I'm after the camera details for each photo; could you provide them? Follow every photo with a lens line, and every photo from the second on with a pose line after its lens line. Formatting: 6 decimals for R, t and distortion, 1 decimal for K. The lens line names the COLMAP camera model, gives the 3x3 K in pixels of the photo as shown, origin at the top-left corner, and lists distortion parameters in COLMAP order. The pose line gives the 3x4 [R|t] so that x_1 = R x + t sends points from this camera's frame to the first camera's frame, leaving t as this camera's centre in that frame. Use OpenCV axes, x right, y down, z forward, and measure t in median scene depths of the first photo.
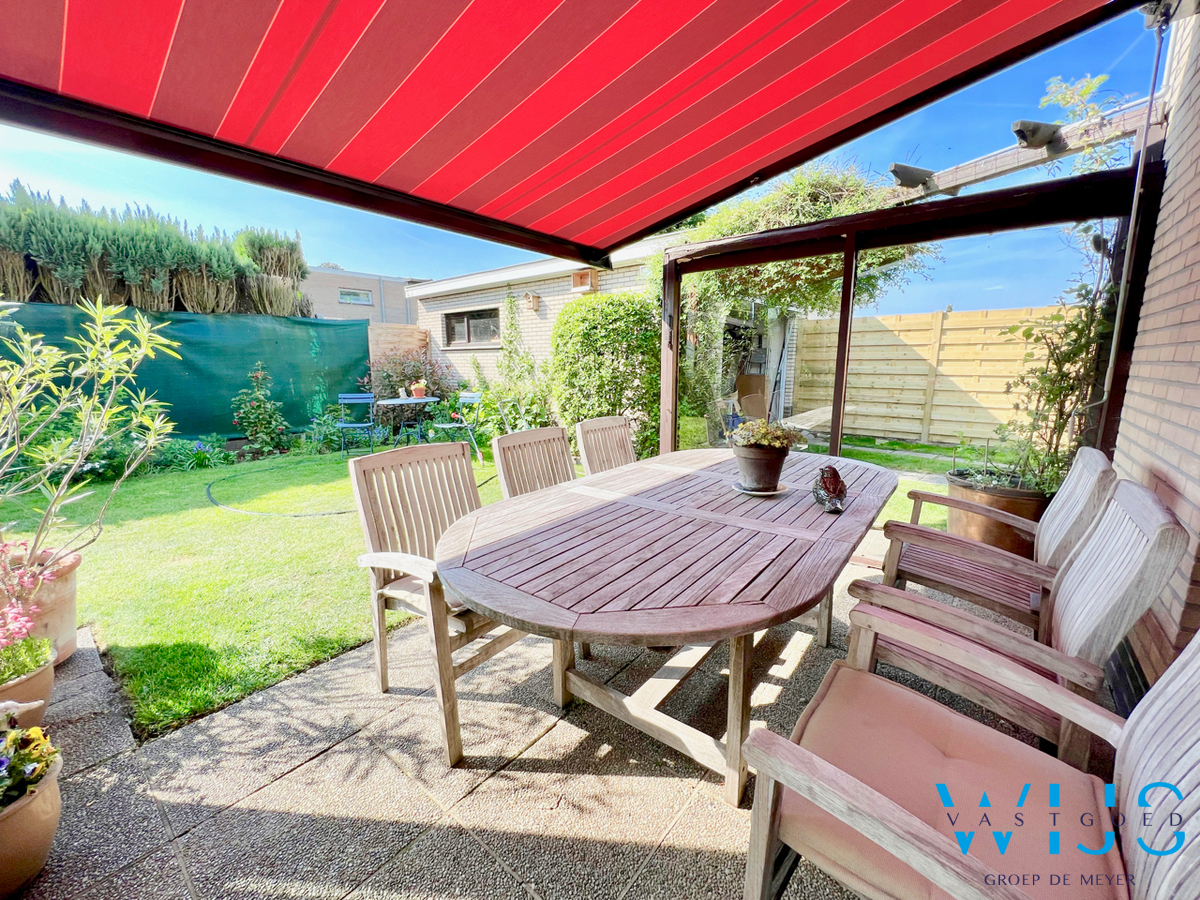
lens RADIAL K [[479.4, 0, 600.0], [0, 479.4, 450.0], [0, 0, 1]] dist [-0.000111, 0.000204]
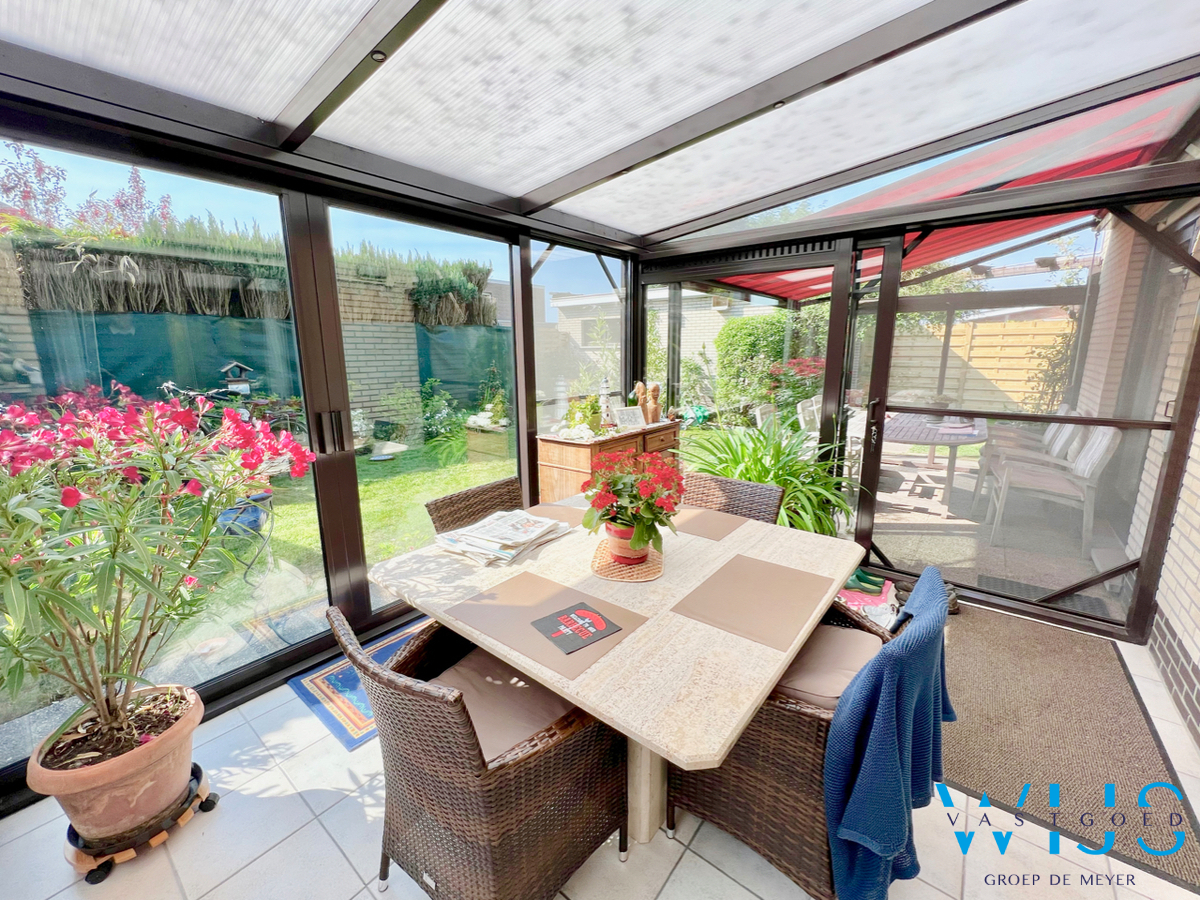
lens RADIAL K [[479.4, 0, 600.0], [0, 479.4, 450.0], [0, 0, 1]] dist [-0.000111, 0.000204]
pose [[0.999978, -0.003550, 0.005621, -0.533583], [0.003397, 0.999629, 0.027016, 0.059142], [-0.005715, -0.026997, 0.999619, -0.562718]]
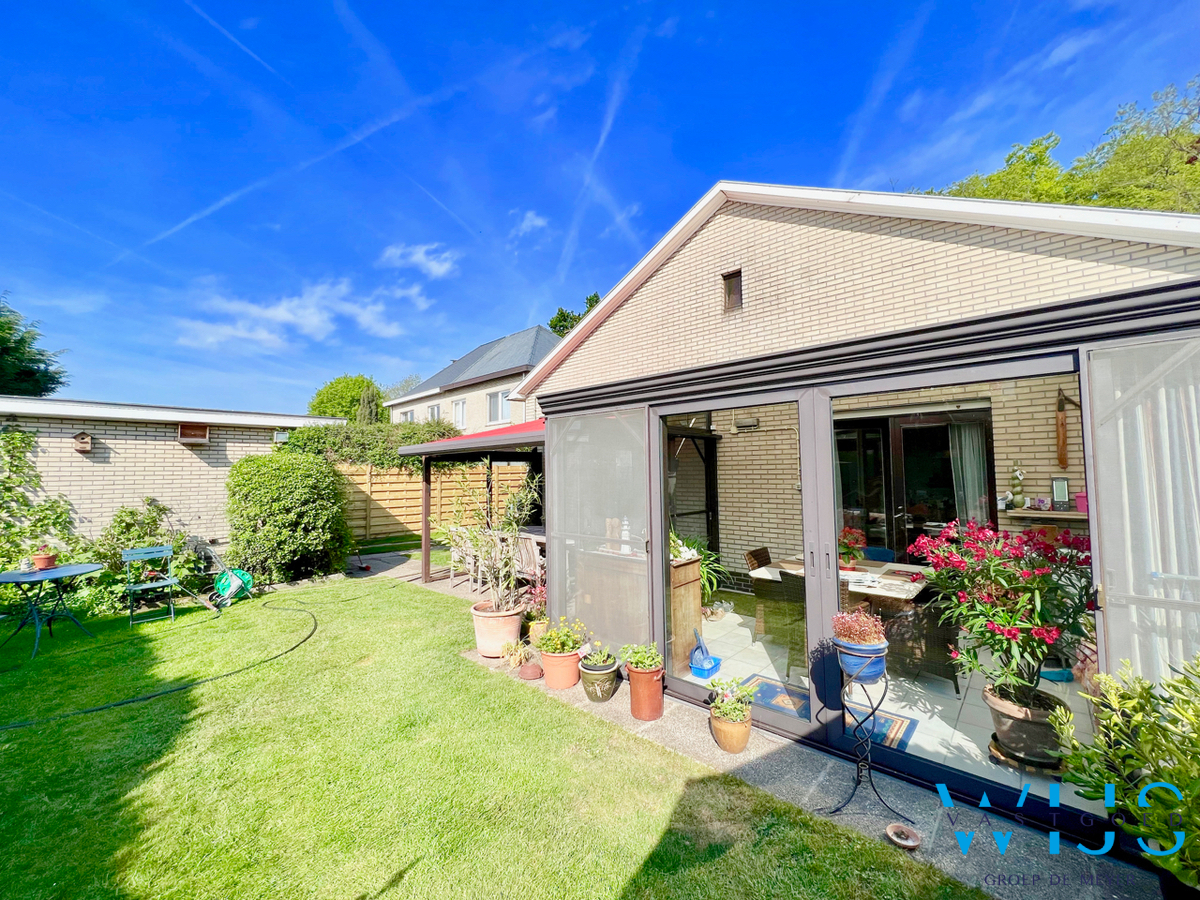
lens RADIAL K [[479.4, 0, 600.0], [0, 479.4, 450.0], [0, 0, 1]] dist [-0.000111, 0.000204]
pose [[0.062326, 0.048157, 0.996893, -1.377384], [0.193700, 0.979260, -0.059416, -0.098108], [-0.979079, 0.196801, 0.051706, 0.085286]]
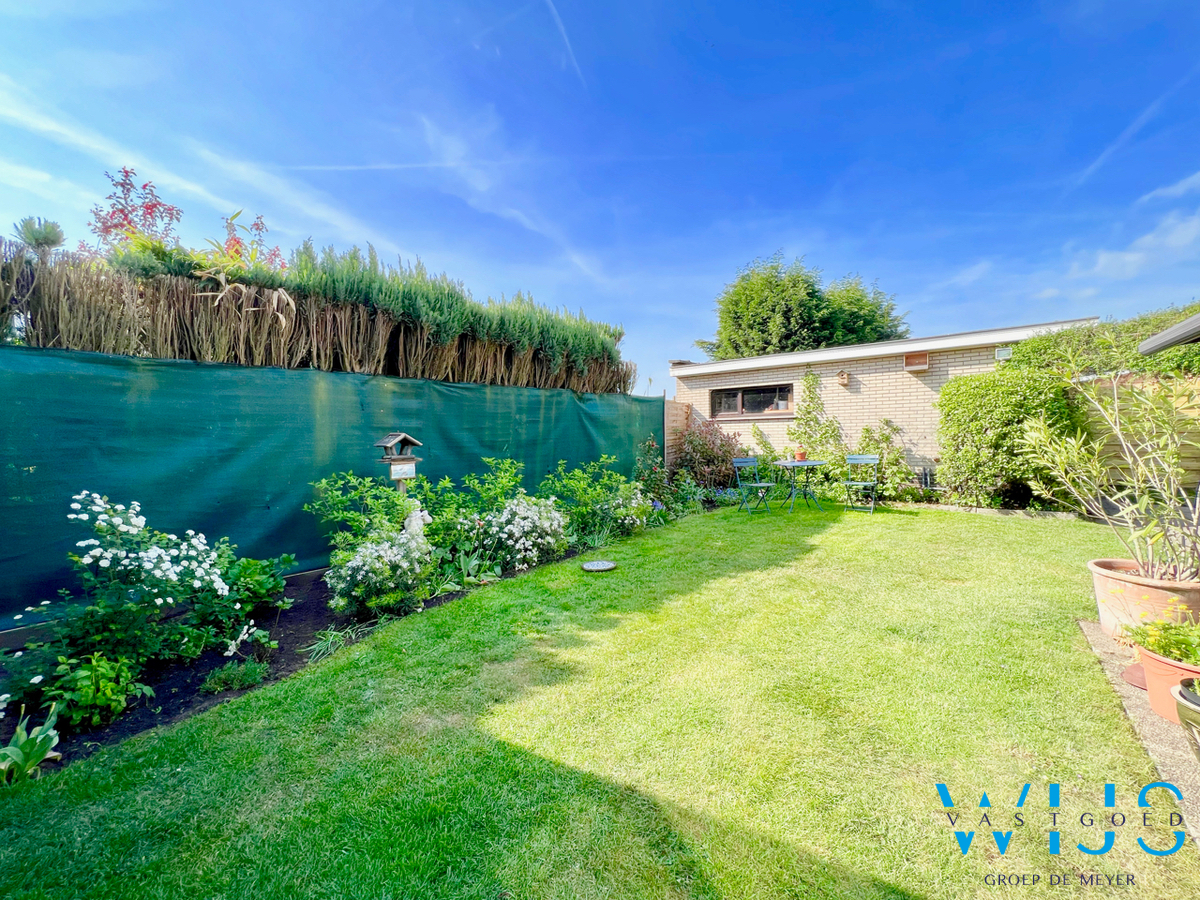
lens RADIAL K [[479.4, 0, 600.0], [0, 479.4, 450.0], [0, 0, 1]] dist [-0.000111, 0.000204]
pose [[0.999771, -0.019929, 0.007778, -1.108245], [0.020841, 0.989381, -0.143846, 0.027005], [-0.004828, 0.143975, 0.989570, -0.184286]]
